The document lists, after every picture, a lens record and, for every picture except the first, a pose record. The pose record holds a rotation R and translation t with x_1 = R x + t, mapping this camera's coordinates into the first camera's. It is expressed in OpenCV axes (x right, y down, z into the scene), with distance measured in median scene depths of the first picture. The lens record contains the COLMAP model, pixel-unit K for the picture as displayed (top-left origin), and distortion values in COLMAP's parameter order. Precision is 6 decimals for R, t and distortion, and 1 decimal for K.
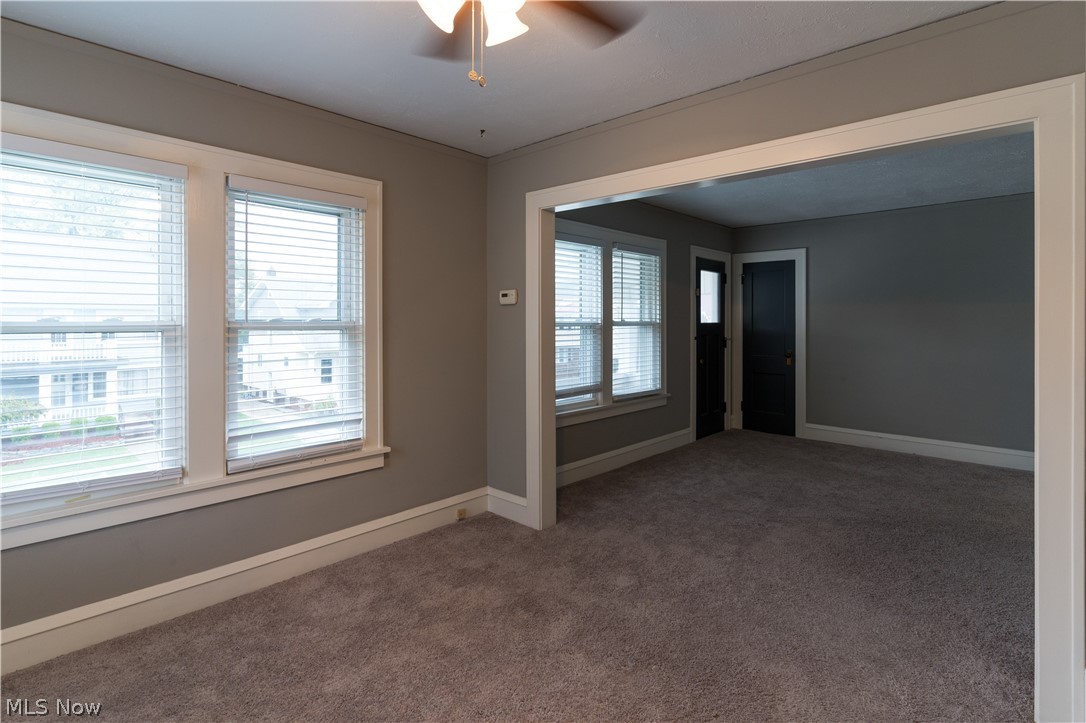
lens RADIAL K [[532.3, 0, 529.5], [0, 532.3, 319.3], [0, 0, 1]] dist [-0.001678, 0.000368]
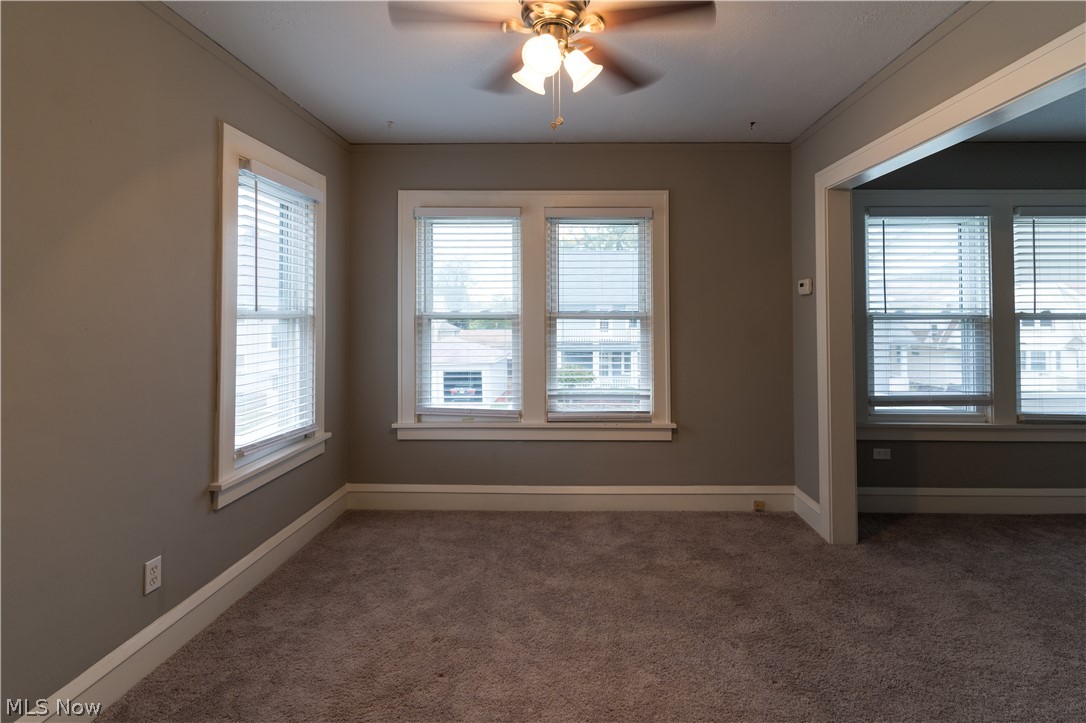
lens RADIAL K [[532.3, 0, 576.7], [0, 532.3, 305.8], [0, 0, 1]] dist [-0.001678, 0.000368]
pose [[0.690326, -0.010460, -0.723423, 0.359843], [0.000796, 0.999906, -0.013697, 0.004602], [0.723498, 0.008880, 0.690270, 0.059816]]
